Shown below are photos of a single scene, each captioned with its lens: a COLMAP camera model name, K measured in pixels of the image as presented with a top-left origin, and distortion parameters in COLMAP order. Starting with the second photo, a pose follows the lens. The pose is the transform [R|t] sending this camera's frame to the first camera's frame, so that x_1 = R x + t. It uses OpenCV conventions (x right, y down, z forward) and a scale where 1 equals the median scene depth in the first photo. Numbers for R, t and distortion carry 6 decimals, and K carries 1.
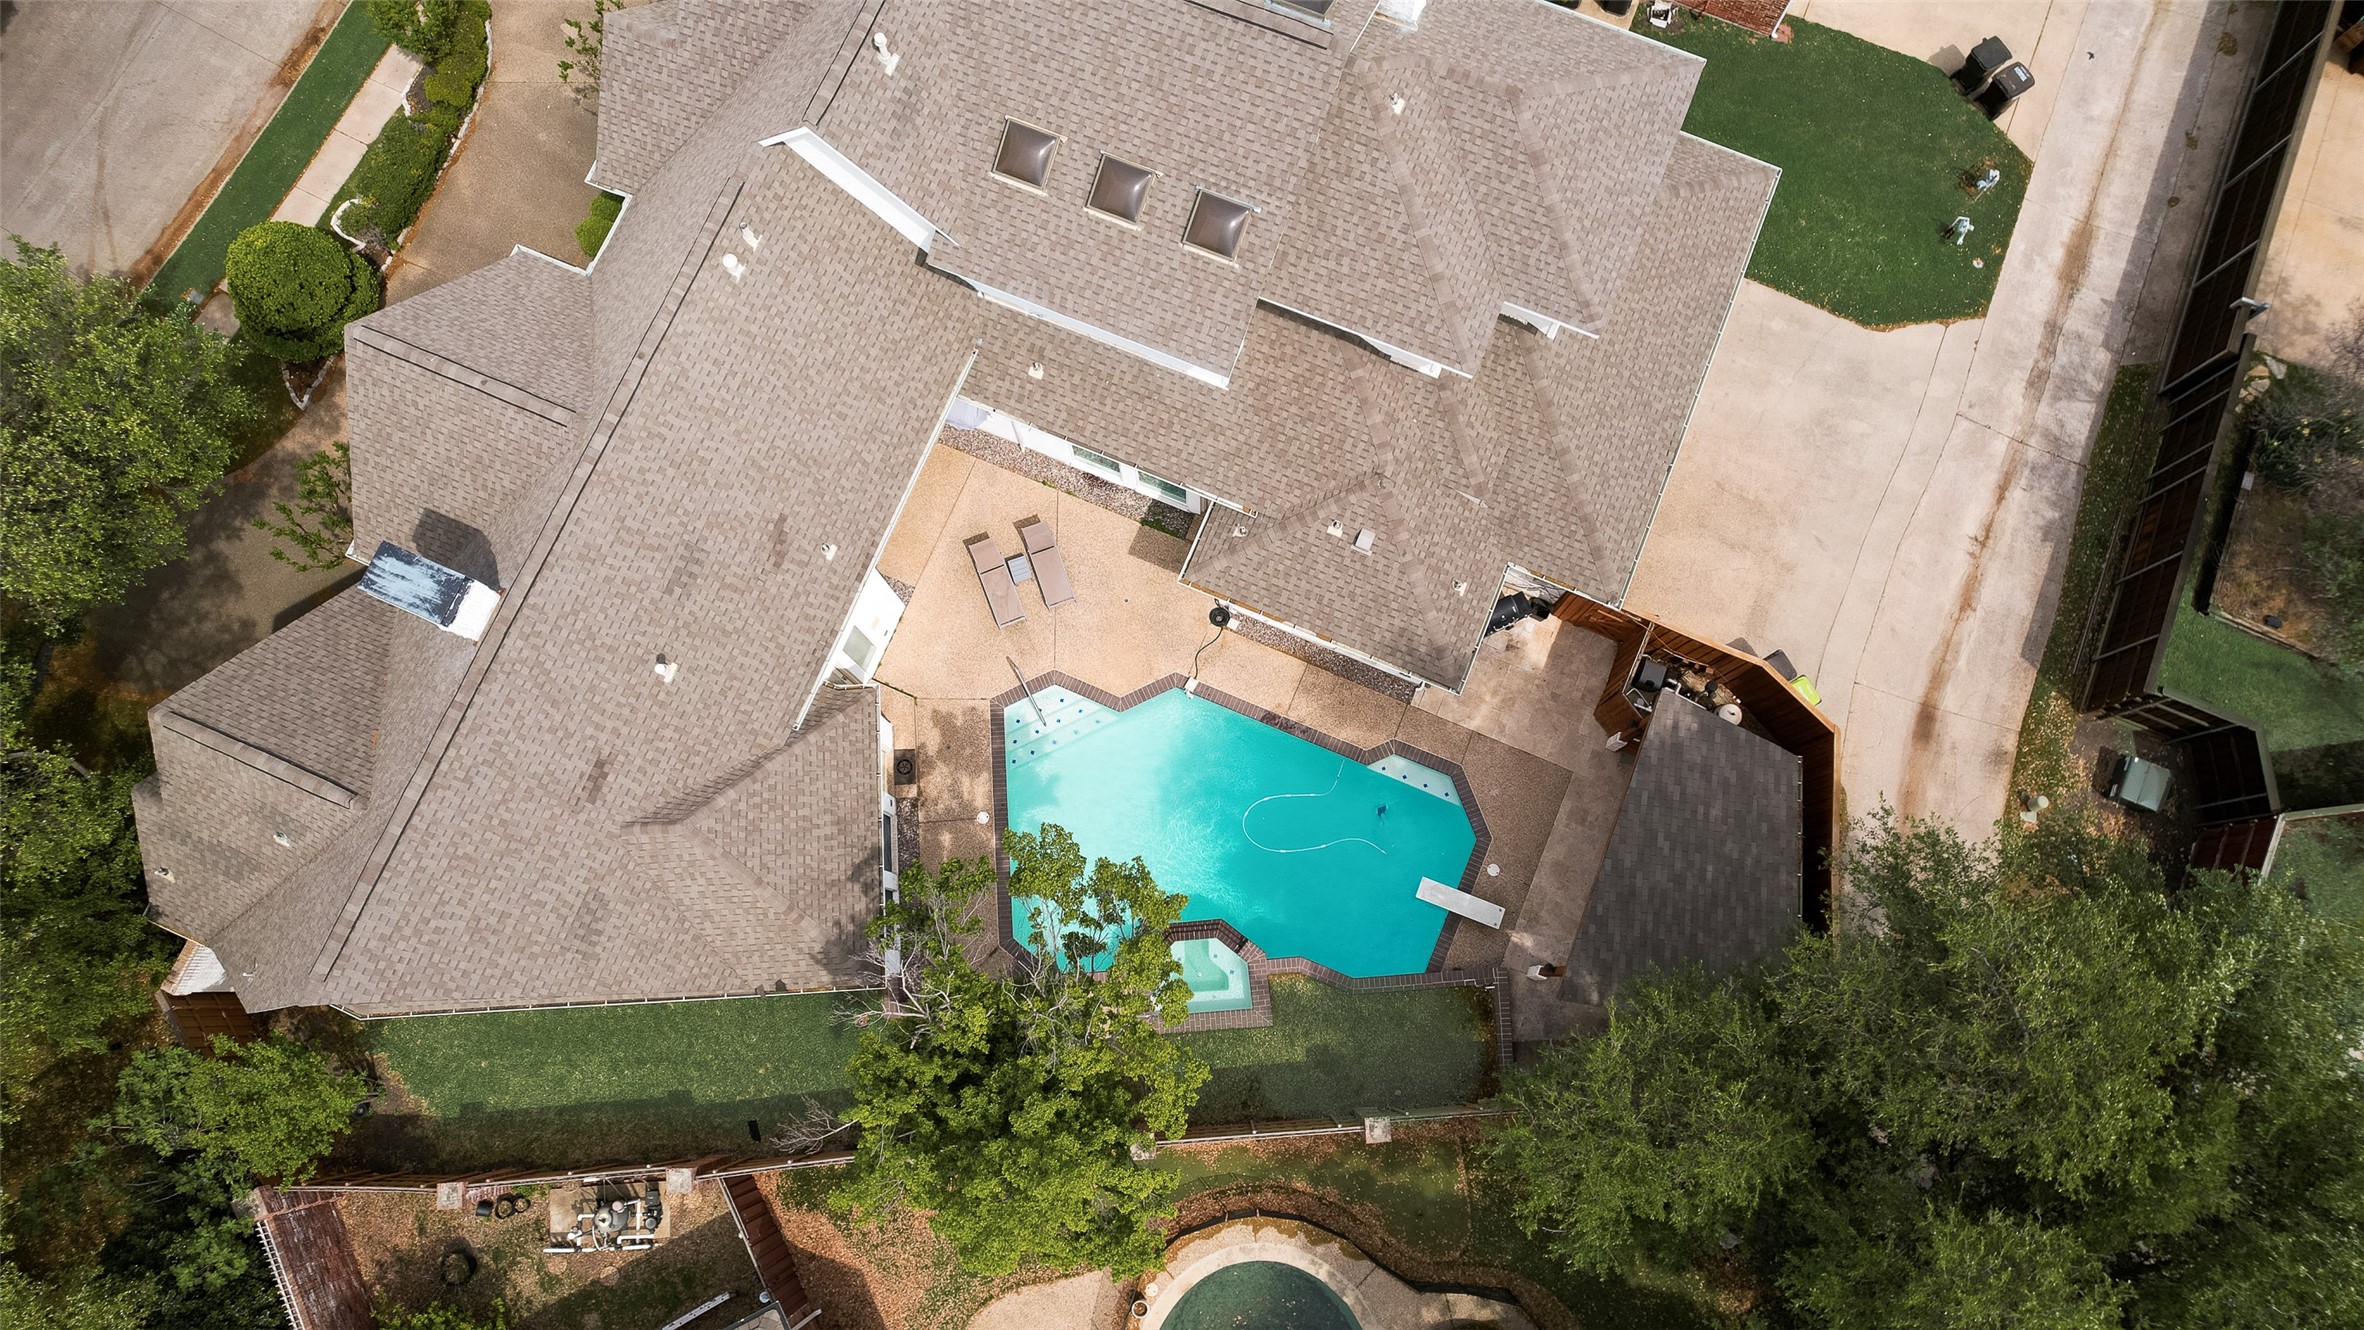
lens RADIAL K [[1523.3, 0, 1182.0], [0, 1523.3, 667.5], [0, 0, 1]] dist [-0.008586, 0.005107]
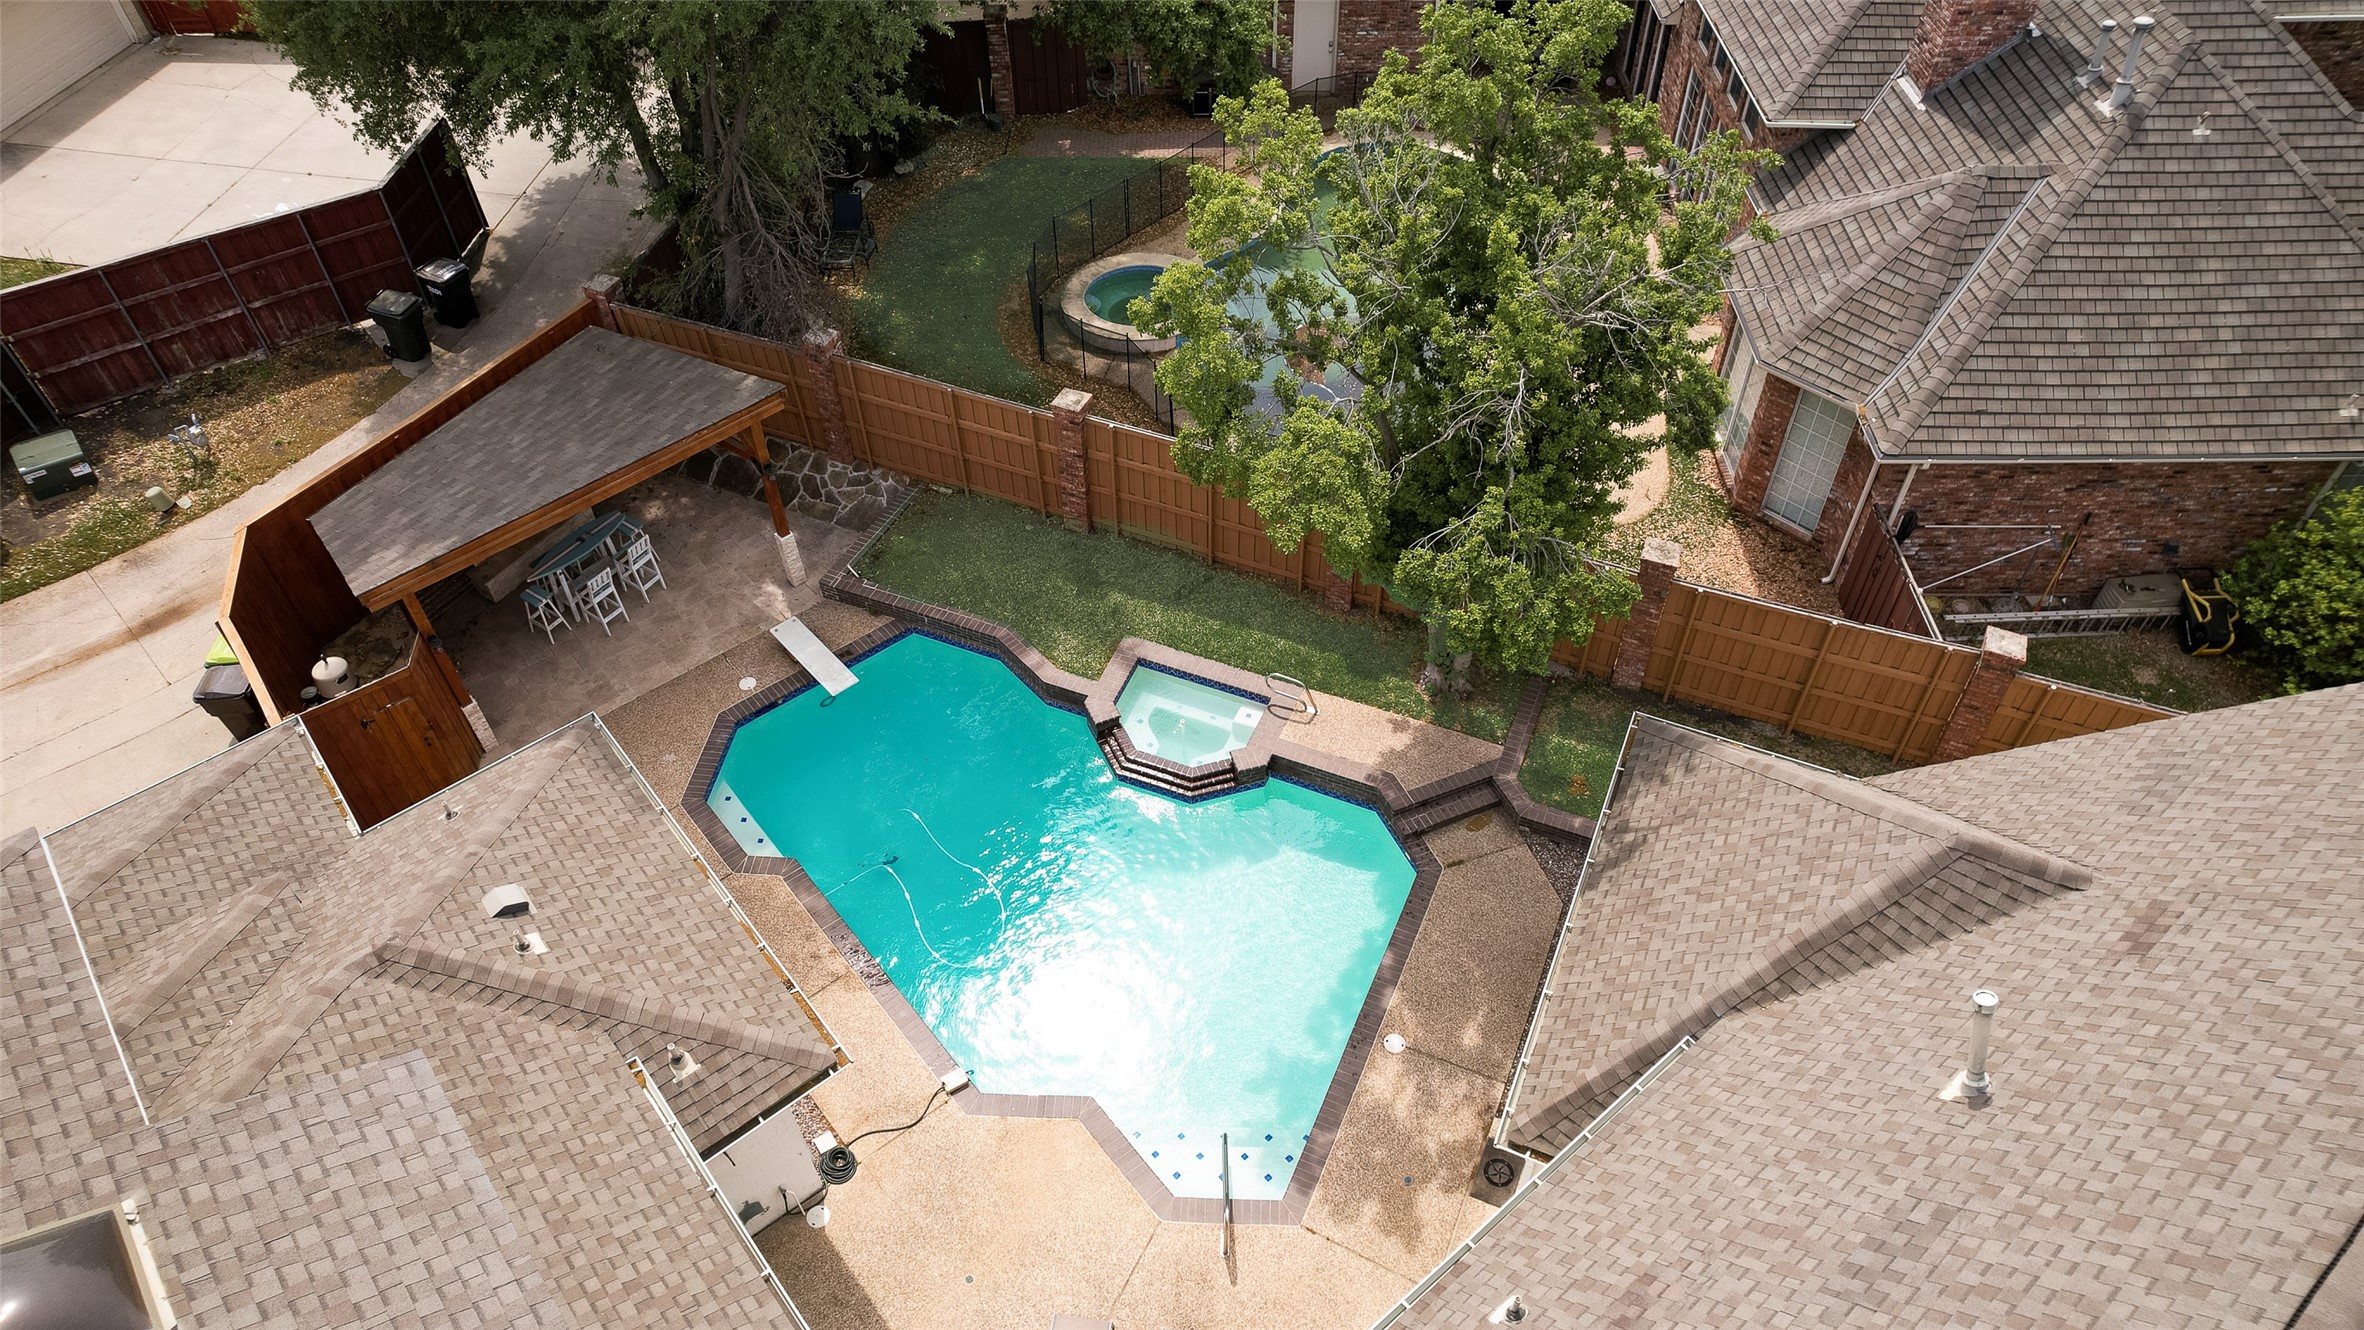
lens RADIAL K [[1523.3, 0, 1175.5], [0, 1523.3, 664.6], [0, 0, 1]] dist [-0.008586, 0.005107]
pose [[-0.883686, -0.310747, 0.350050, -0.213433], [0.464763, -0.493628, 0.735069, -0.286975], [-0.055626, 0.812261, 0.580636, 0.563722]]
